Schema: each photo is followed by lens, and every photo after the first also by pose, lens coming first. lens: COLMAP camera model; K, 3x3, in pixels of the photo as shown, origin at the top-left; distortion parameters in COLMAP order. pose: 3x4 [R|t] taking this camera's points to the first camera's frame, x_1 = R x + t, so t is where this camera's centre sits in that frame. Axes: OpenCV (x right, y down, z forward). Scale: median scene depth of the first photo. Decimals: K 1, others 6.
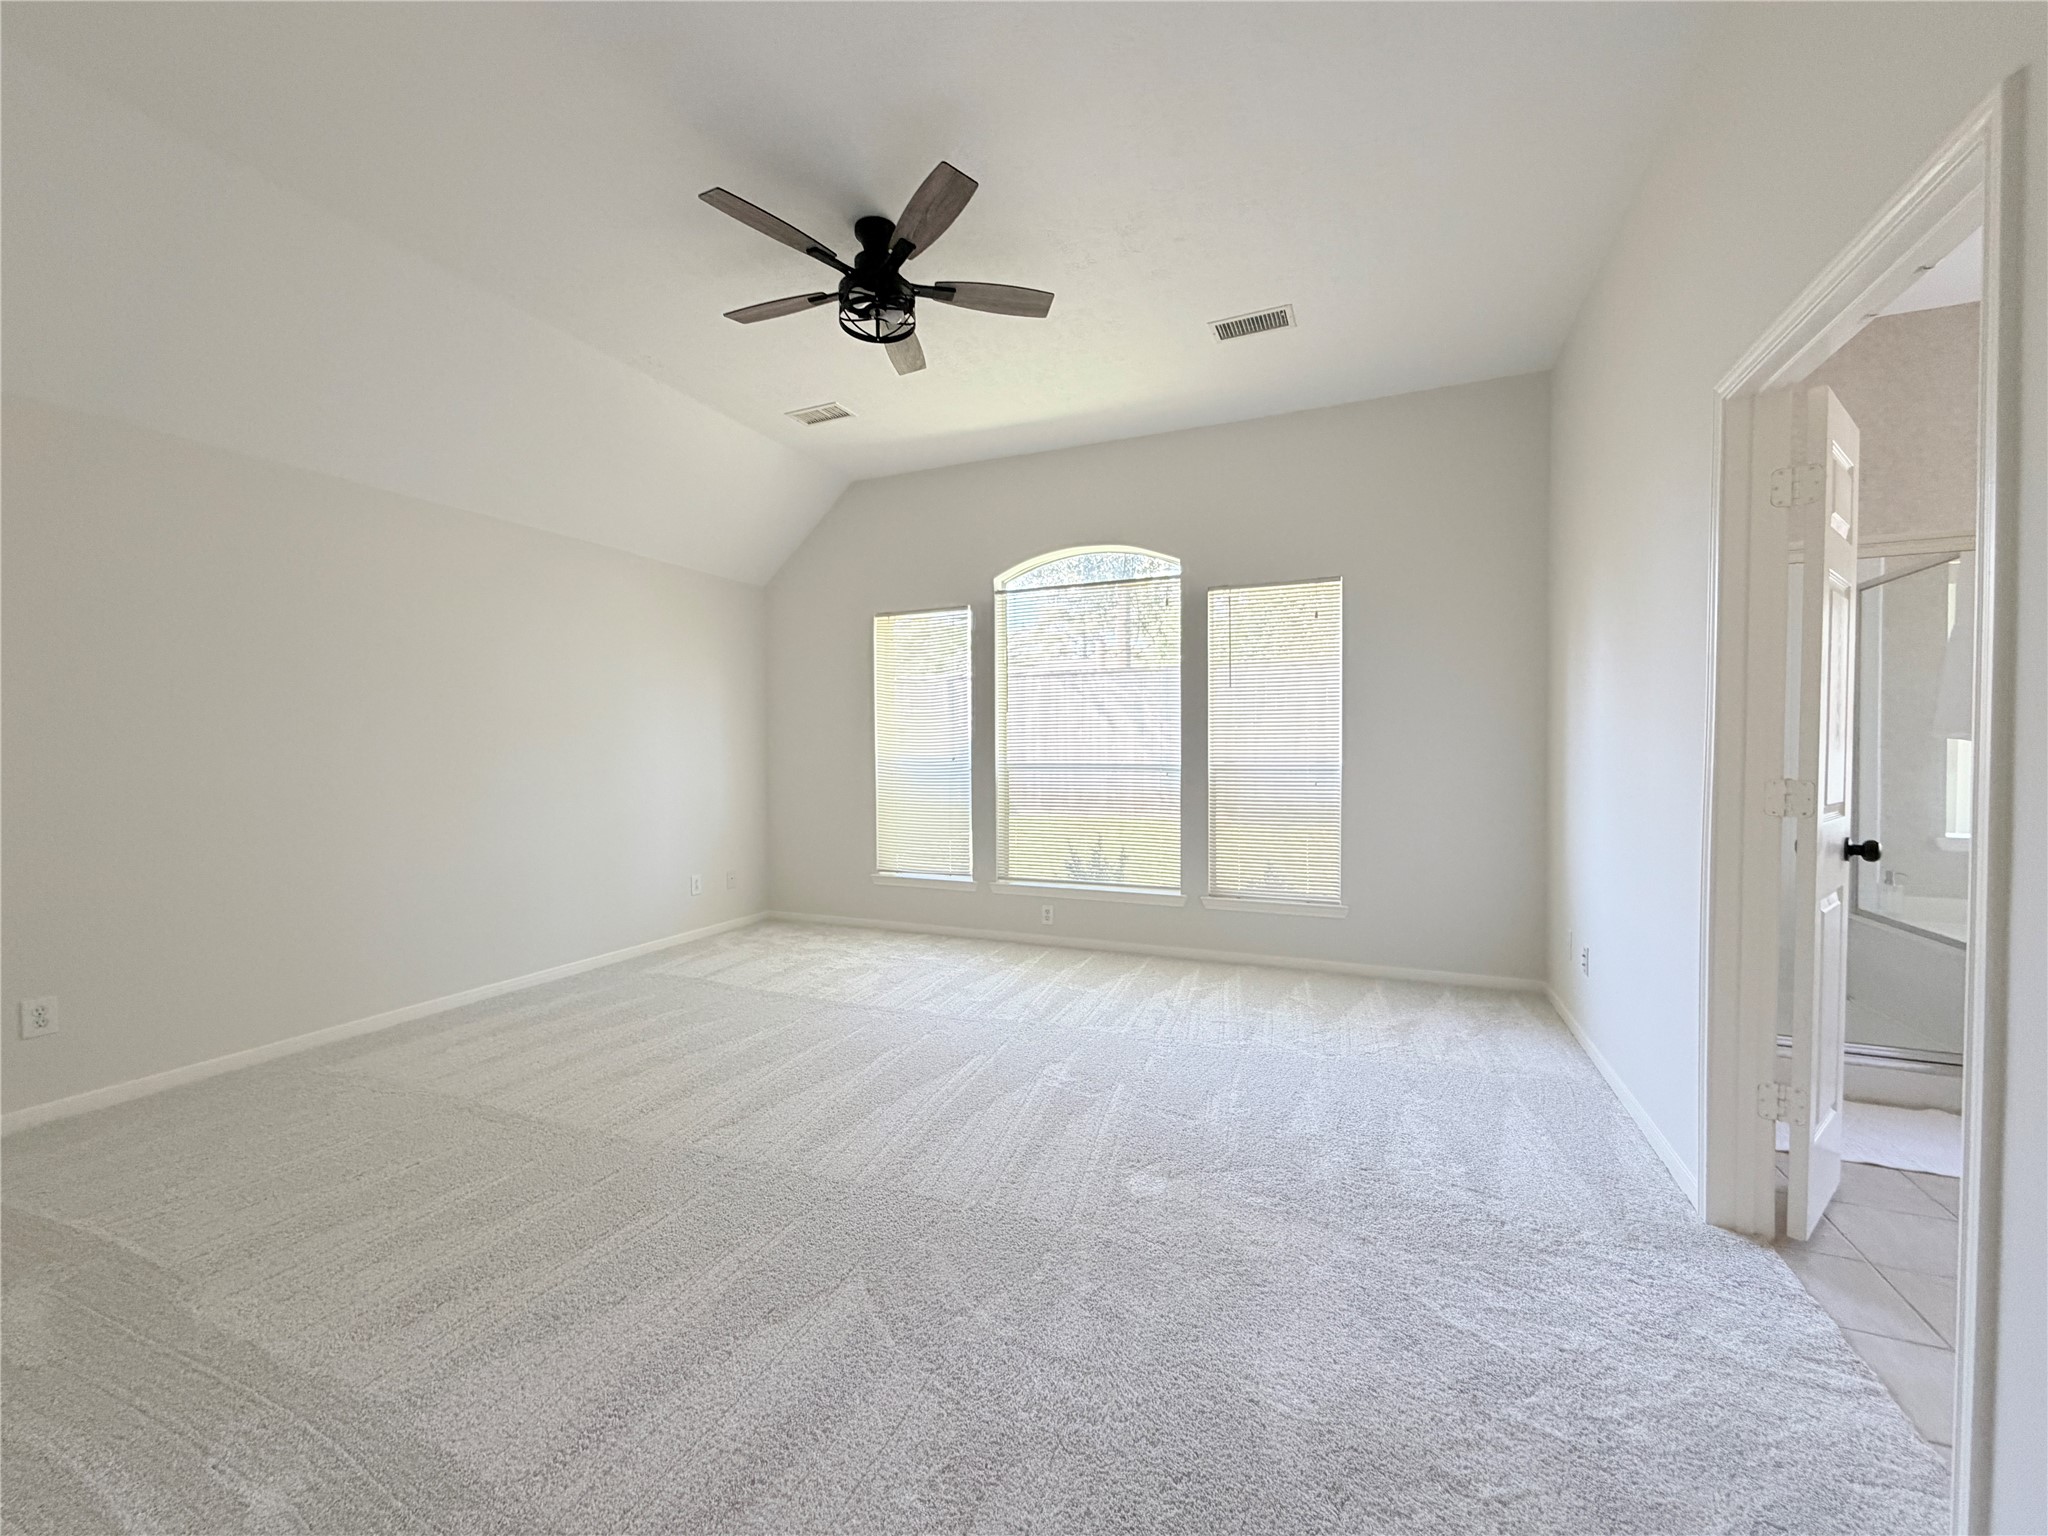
lens RADIAL K [[820.8, 0, 1018.9], [0, 820.8, 769.1], [0, 0, 1]] dist [0.000512, -0.000002]
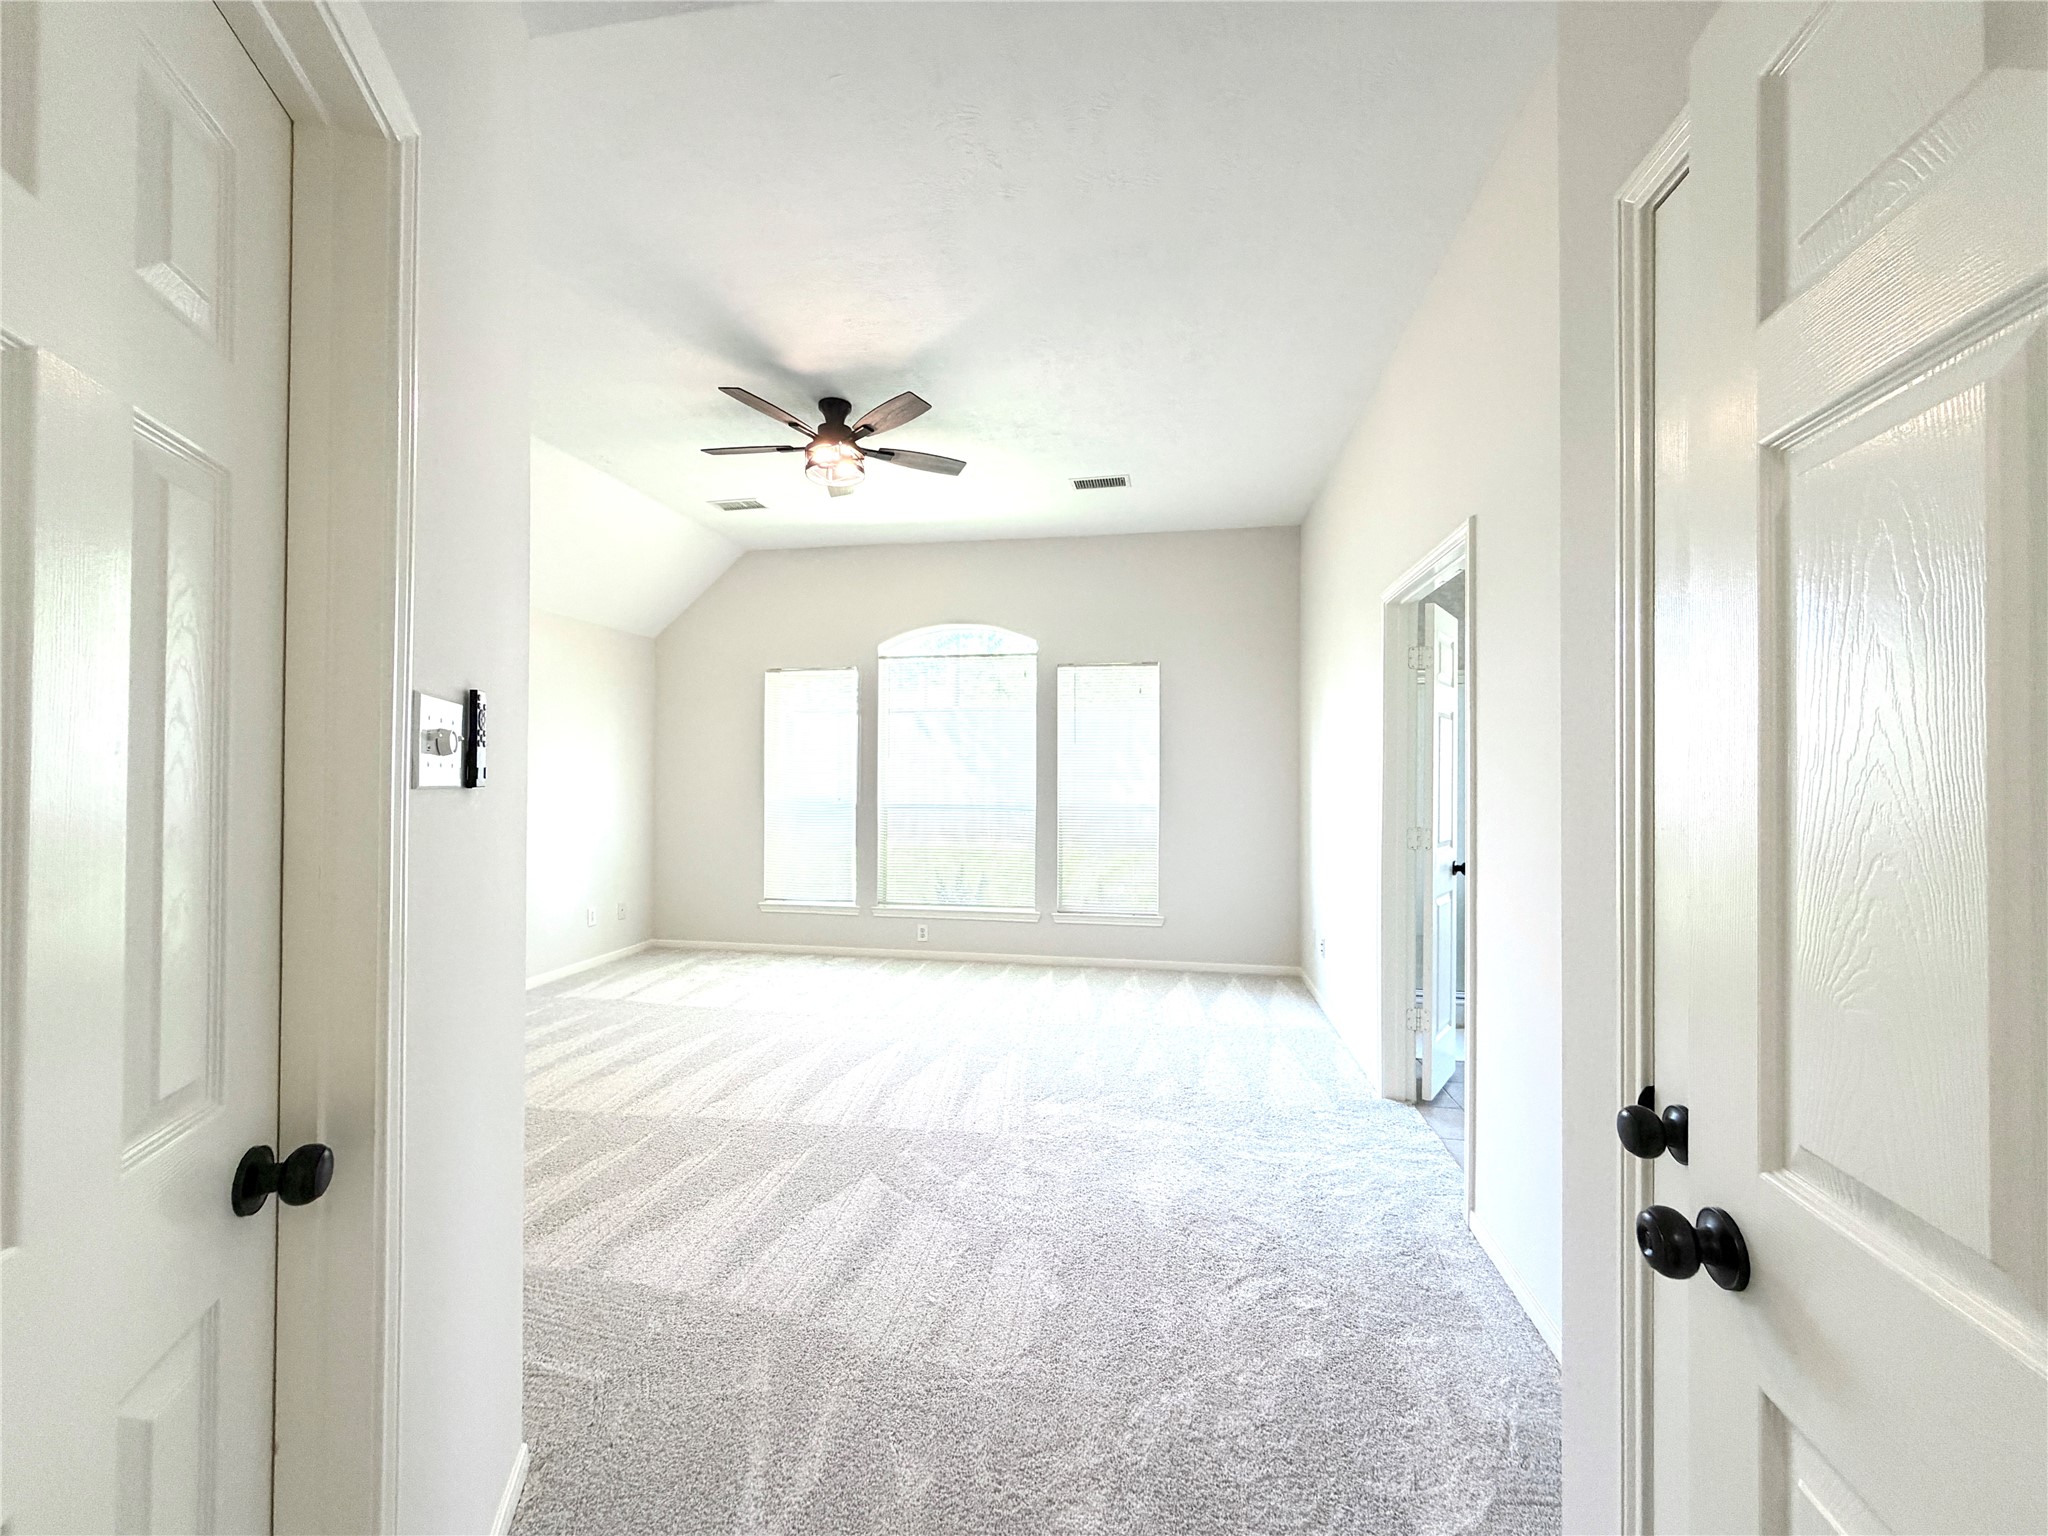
lens RADIAL K [[820.8, 0, 1018.9], [0, 820.8, 769.1], [0, 0, 1]] dist [0.000512, -0.000002]
pose [[0.973468, 0.011383, 0.228539, -0.145882], [-0.004139, 0.999474, -0.032151, -0.028396], [-0.228785, 0.030352, 0.973004, -0.261054]]
